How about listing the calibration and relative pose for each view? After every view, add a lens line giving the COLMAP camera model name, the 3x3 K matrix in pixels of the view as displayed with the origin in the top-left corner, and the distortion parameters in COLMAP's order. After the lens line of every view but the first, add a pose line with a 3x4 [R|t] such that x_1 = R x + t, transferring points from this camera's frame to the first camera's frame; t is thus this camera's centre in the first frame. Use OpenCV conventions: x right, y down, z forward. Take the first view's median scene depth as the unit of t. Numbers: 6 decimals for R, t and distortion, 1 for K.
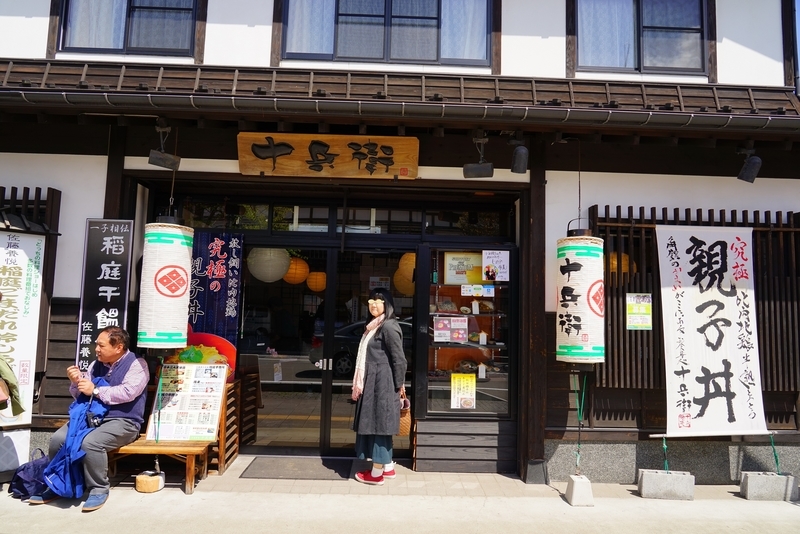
lens RADIAL K [[533.4, 0, 401.4], [0, 533.4, 262.5], [0, 0, 1]] dist [-0.000846, -0.002552]
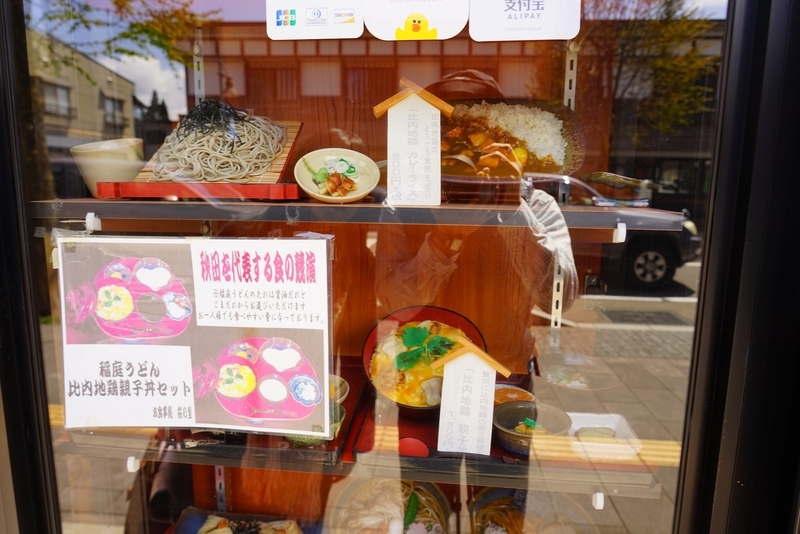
lens RADIAL K [[533.4, 0, 405.5], [0, 533.4, 264.3], [0, 0, 1]] dist [-0.000846, -0.002552]
pose [[0.993329, 0.008930, -0.114966, 0.153879], [0.019613, 0.969386, 0.244758, 0.080846], [0.113632, -0.245380, 0.962744, 0.891798]]
